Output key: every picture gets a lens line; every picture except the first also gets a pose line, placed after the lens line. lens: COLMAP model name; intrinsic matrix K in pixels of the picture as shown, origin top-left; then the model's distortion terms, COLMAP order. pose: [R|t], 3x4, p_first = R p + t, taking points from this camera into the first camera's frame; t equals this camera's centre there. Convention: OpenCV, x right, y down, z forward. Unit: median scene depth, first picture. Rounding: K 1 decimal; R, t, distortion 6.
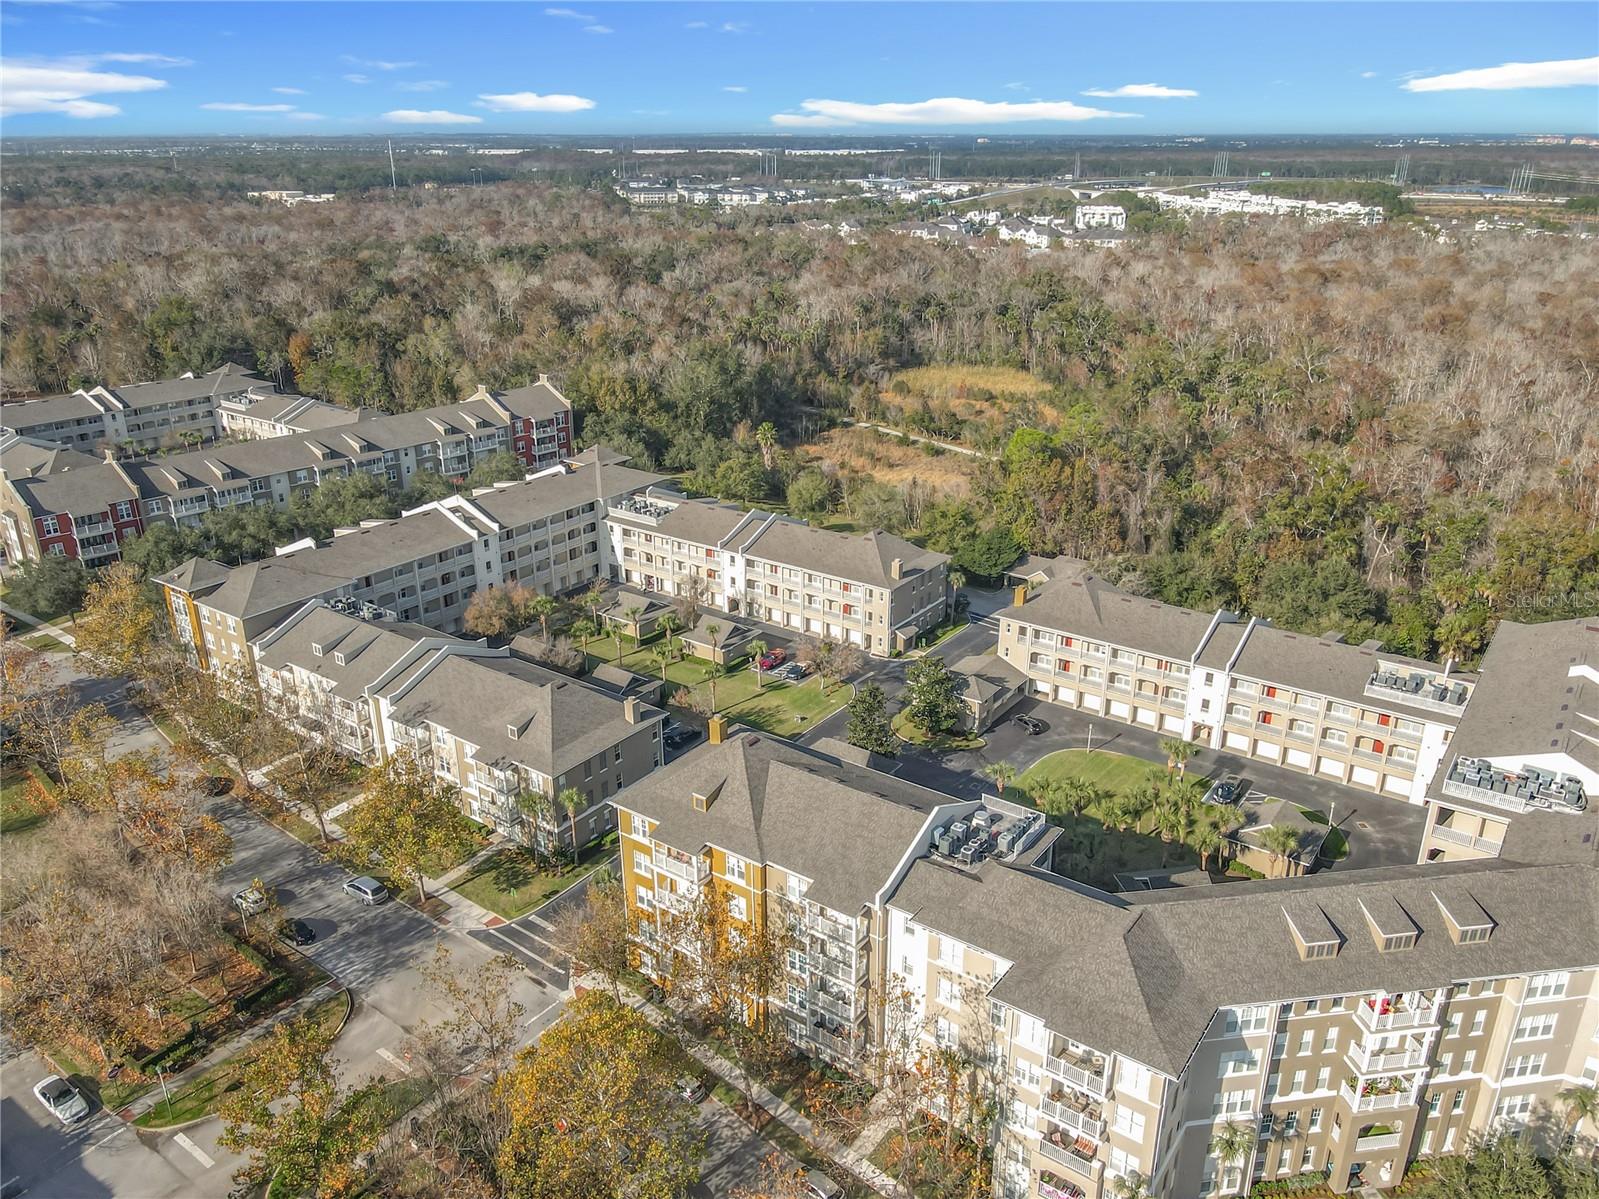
lens RADIAL K [[1165.0, 0, 796.0], [0, 1165.0, 624.4], [0, 0, 1]] dist [0.004870, 0.115425]
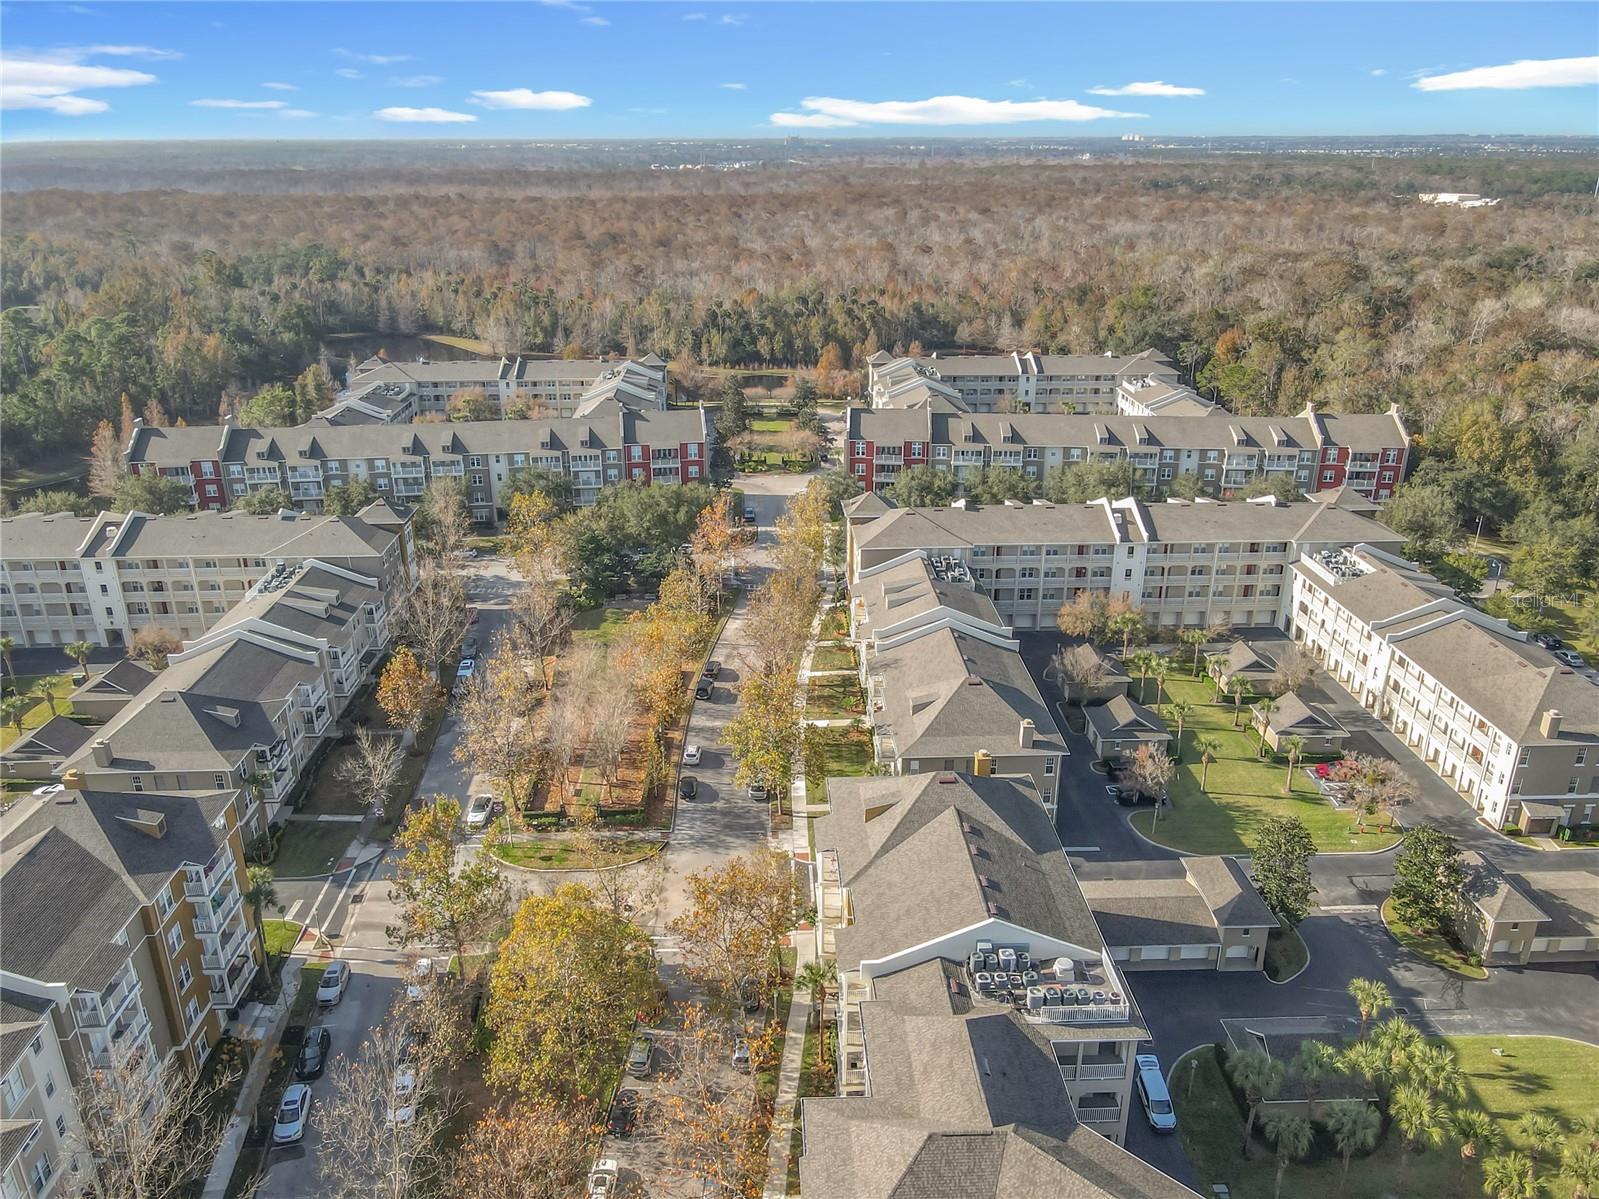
lens RADIAL K [[1203.5, 0, 799.5], [0, 1203.5, 599.5], [0, 0, 1]] dist [0.004963, 0.000644]
pose [[0.640444, 0.290434, -0.710971, 0.294669], [-0.309409, 0.944860, 0.107262, -0.055239], [0.702921, 0.151286, 0.694993, 0.125693]]
